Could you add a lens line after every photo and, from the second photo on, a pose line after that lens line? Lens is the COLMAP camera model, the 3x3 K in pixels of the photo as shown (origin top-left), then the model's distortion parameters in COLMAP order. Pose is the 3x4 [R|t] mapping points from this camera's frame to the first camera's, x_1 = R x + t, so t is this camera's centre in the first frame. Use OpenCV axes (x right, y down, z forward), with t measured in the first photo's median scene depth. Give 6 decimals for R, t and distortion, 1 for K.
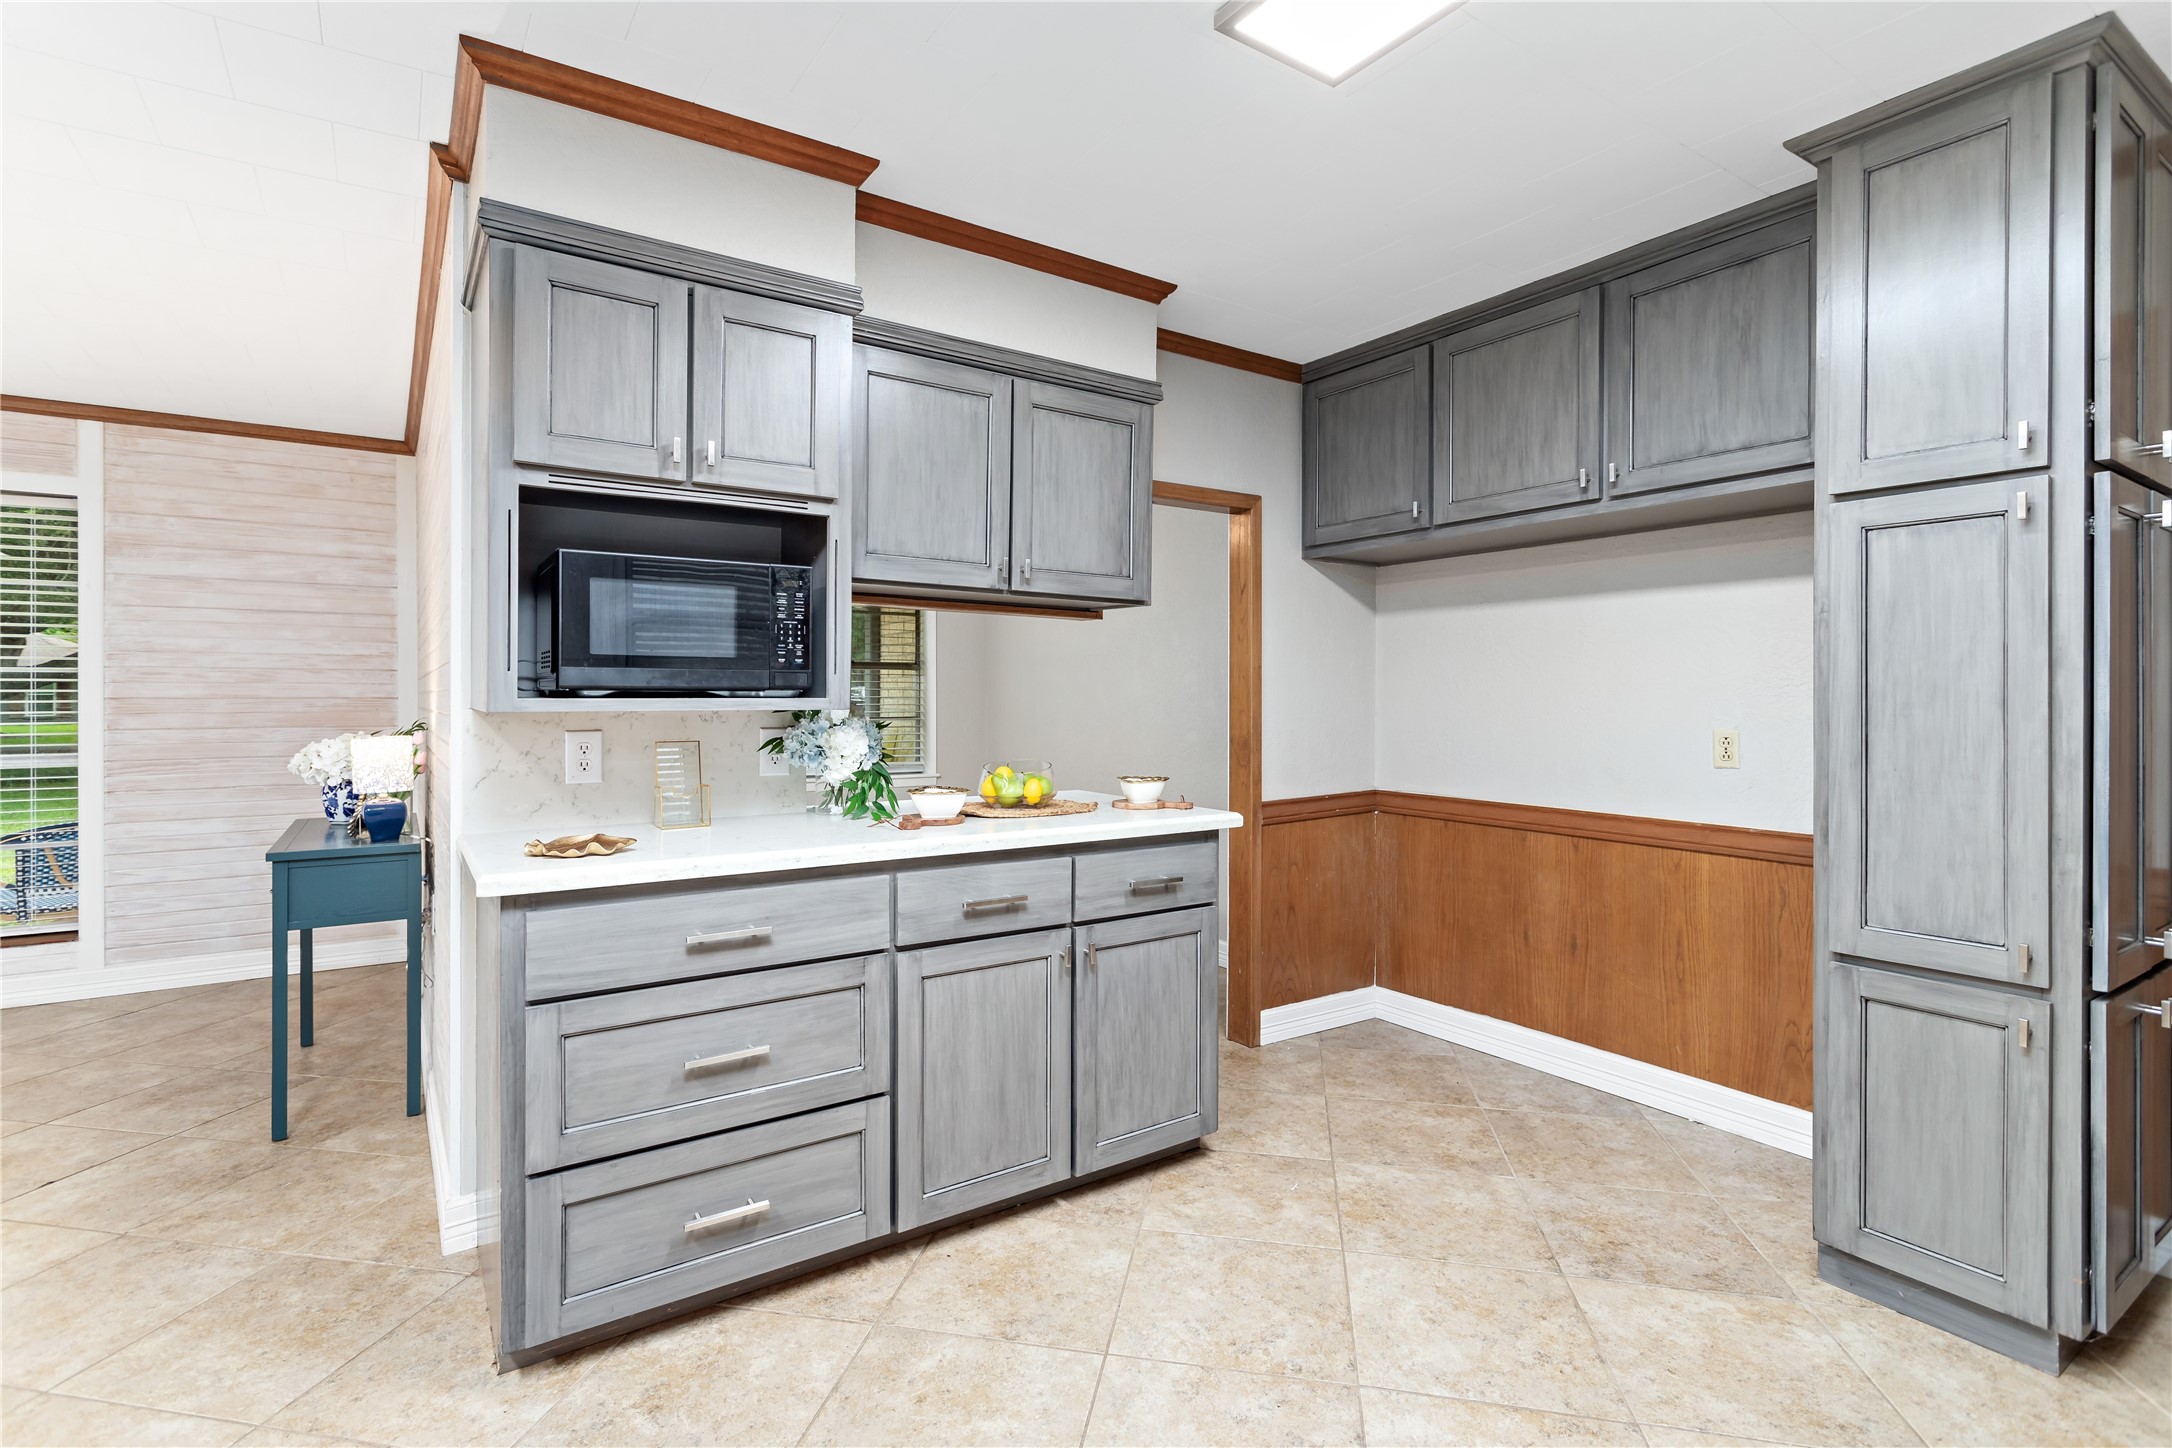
lens RADIAL K [[1030.0, 0, 1071.8], [0, 1030.0, 695.3], [0, 0, 1]] dist [0.000241, 0.001777]
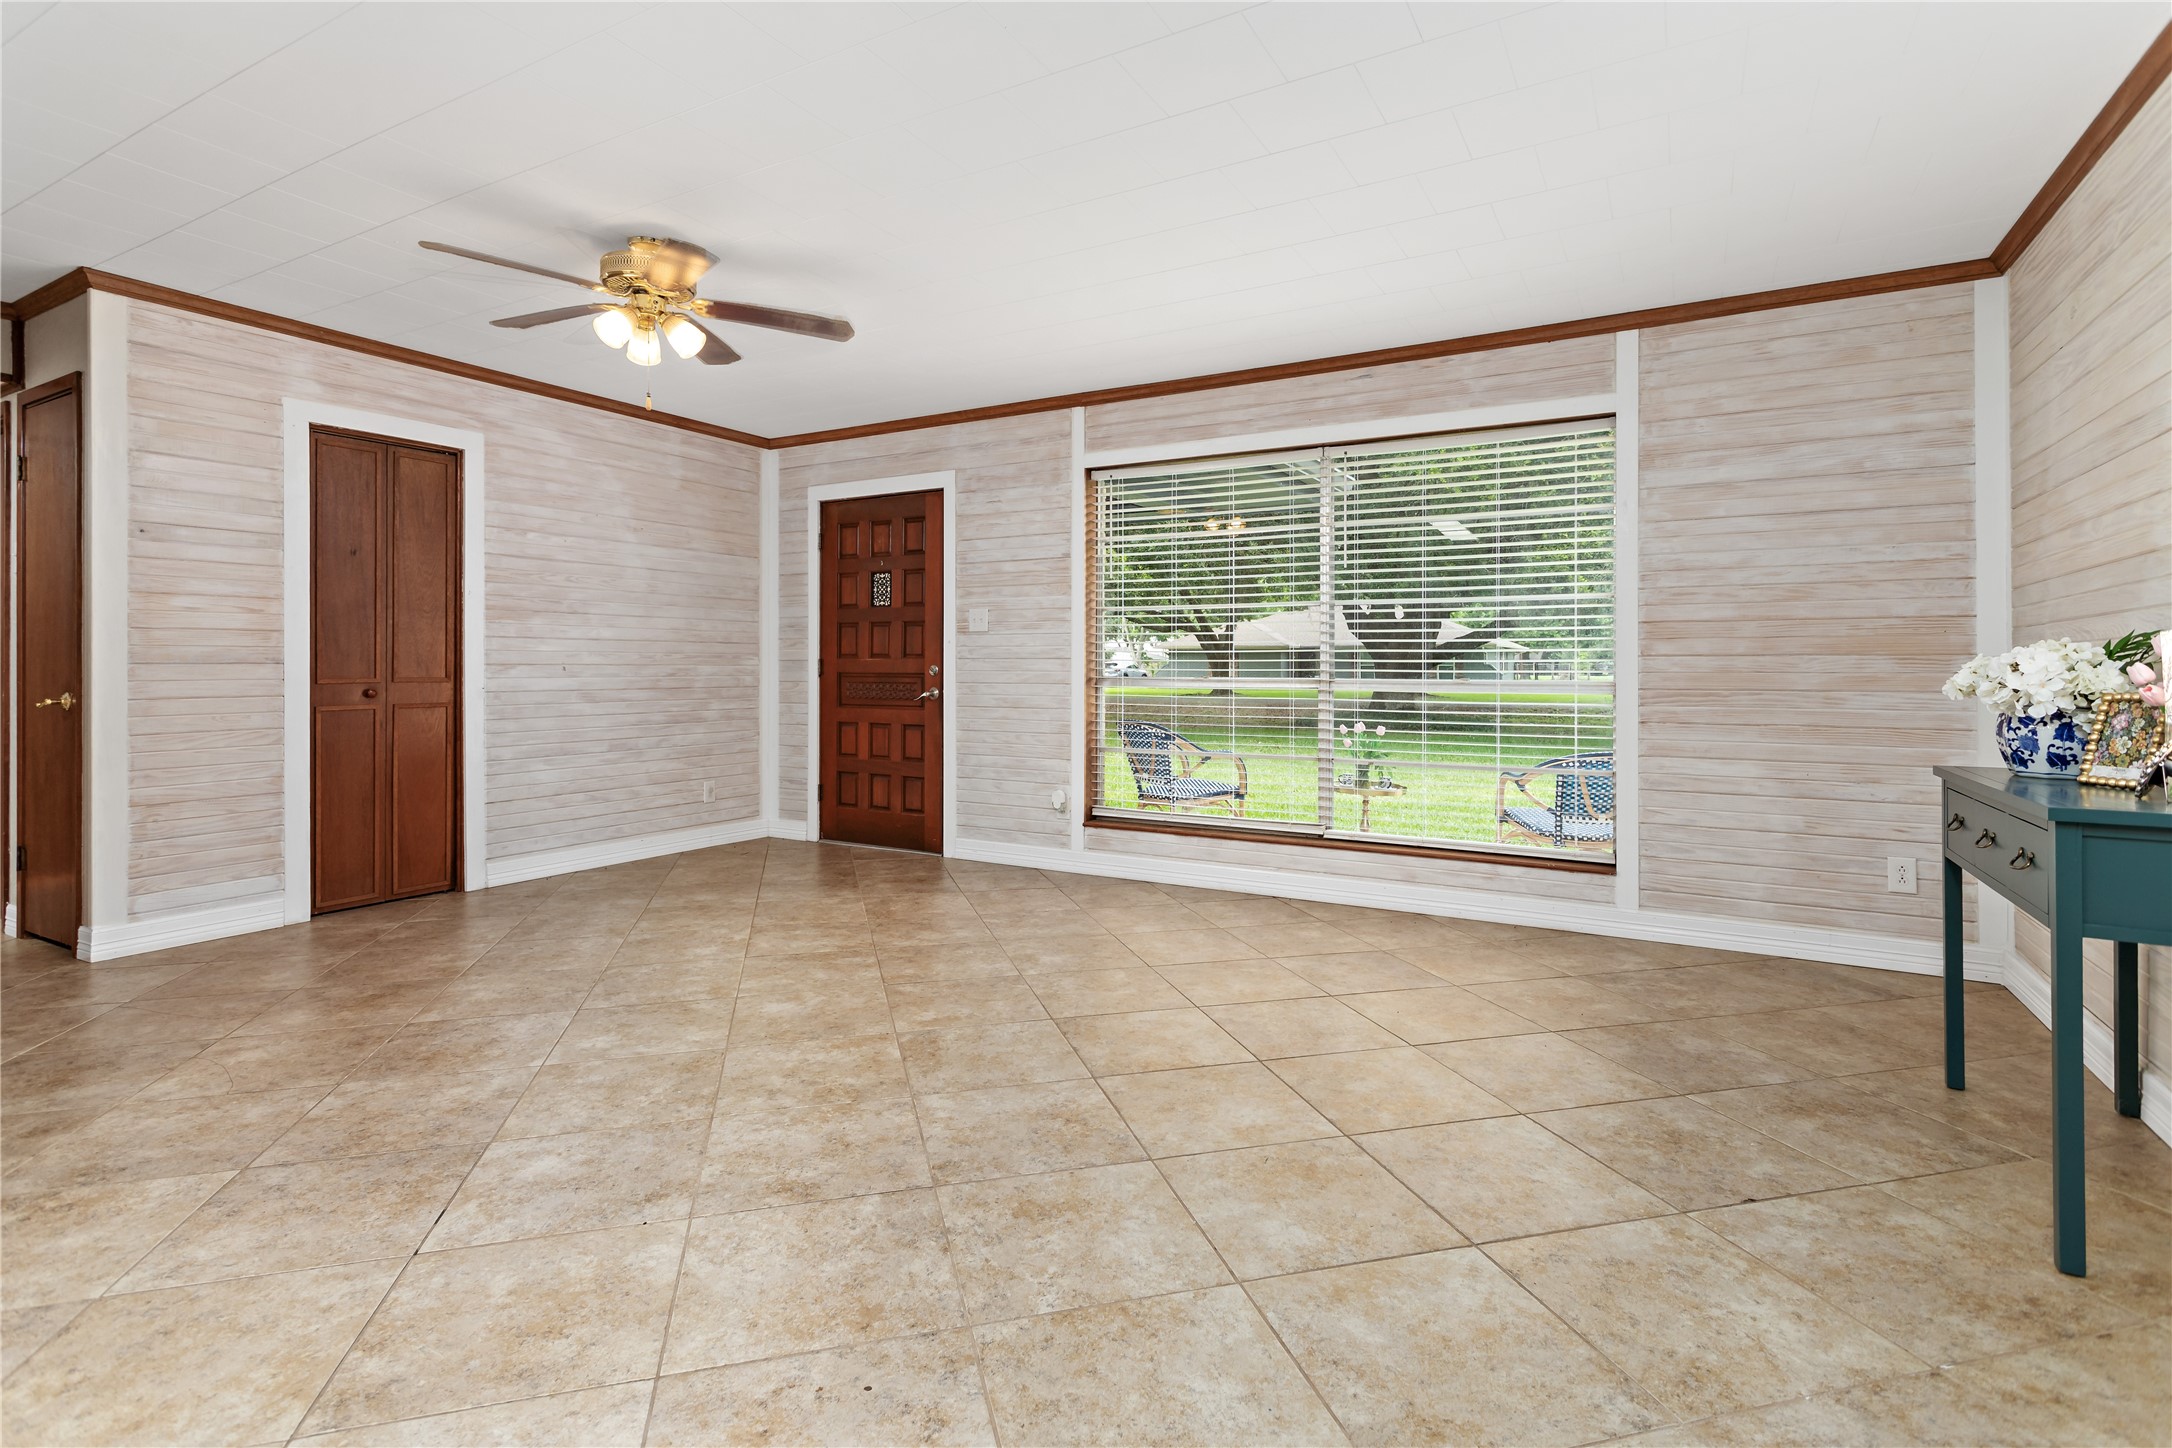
lens RADIAL K [[1030.0, 0, 1080.6], [0, 1030.0, 674.5], [0, 0, 1]] dist [0.000241, 0.001777]
pose [[0.438894, 0.004846, -0.898526, -0.446185], [-0.001341, 0.999988, 0.004738, 0.066052], [0.898538, -0.000874, 0.438895, 0.183598]]
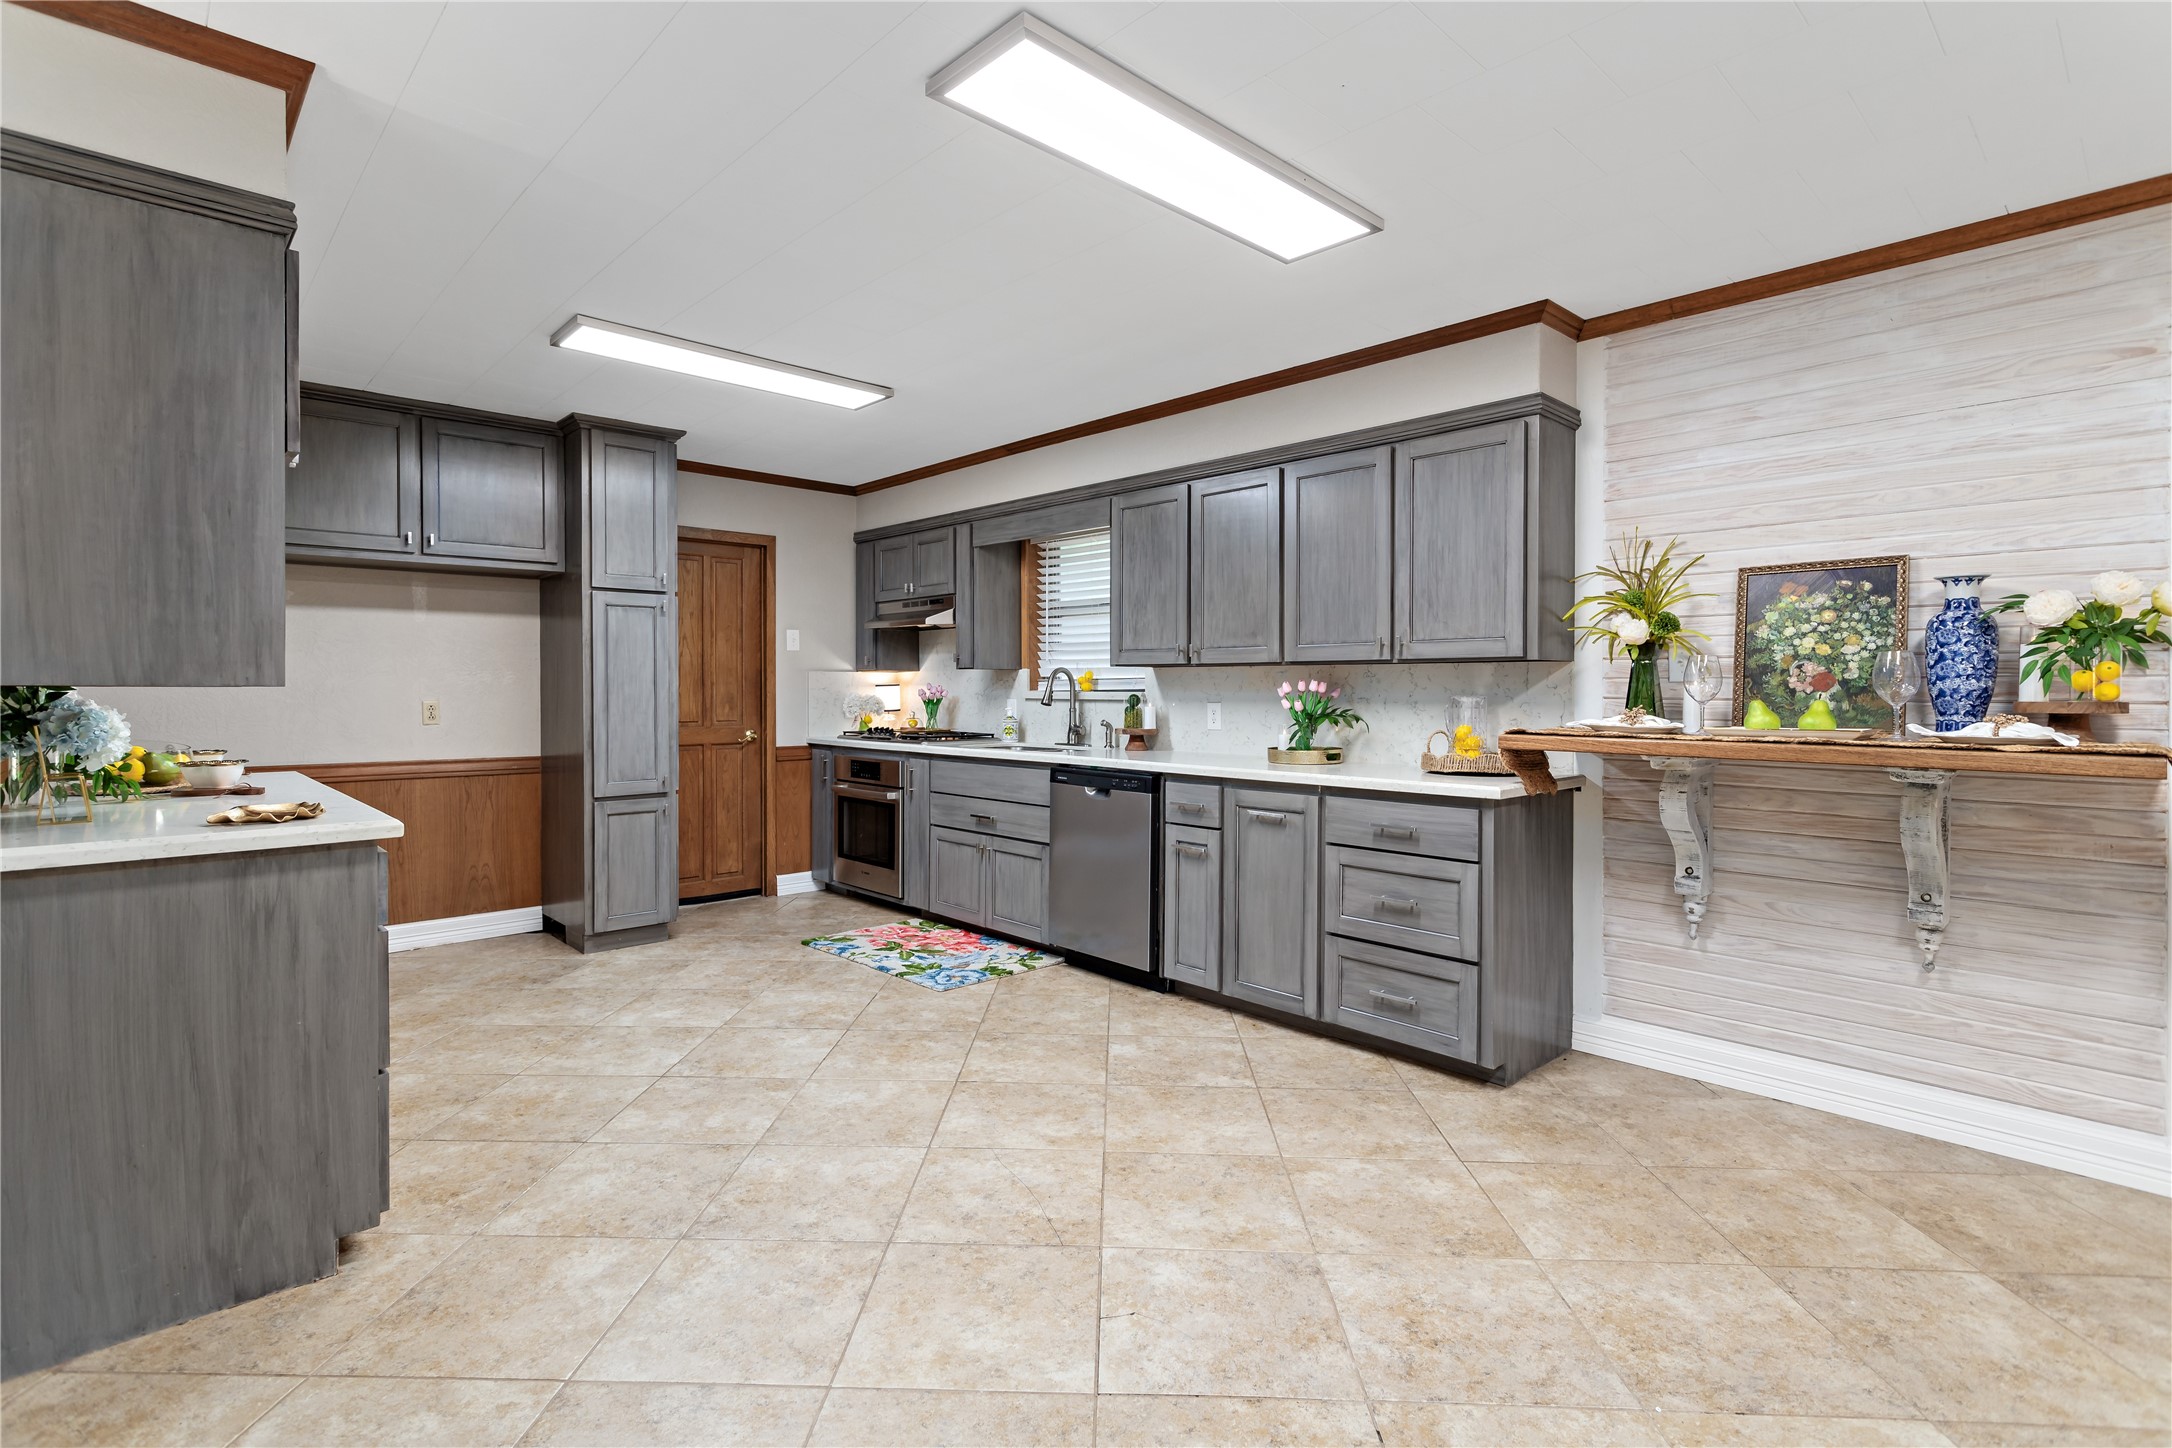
lens RADIAL K [[1030.0, 0, 1082.6], [0, 1030.0, 693.7], [0, 0, 1]] dist [0.000241, 0.001777]
pose [[-0.153996, -0.007069, 0.988046, -1.103669], [0.000154, 0.999974, 0.007179, 0.010279], [-0.988071, 0.001257, -0.153991, 0.226851]]
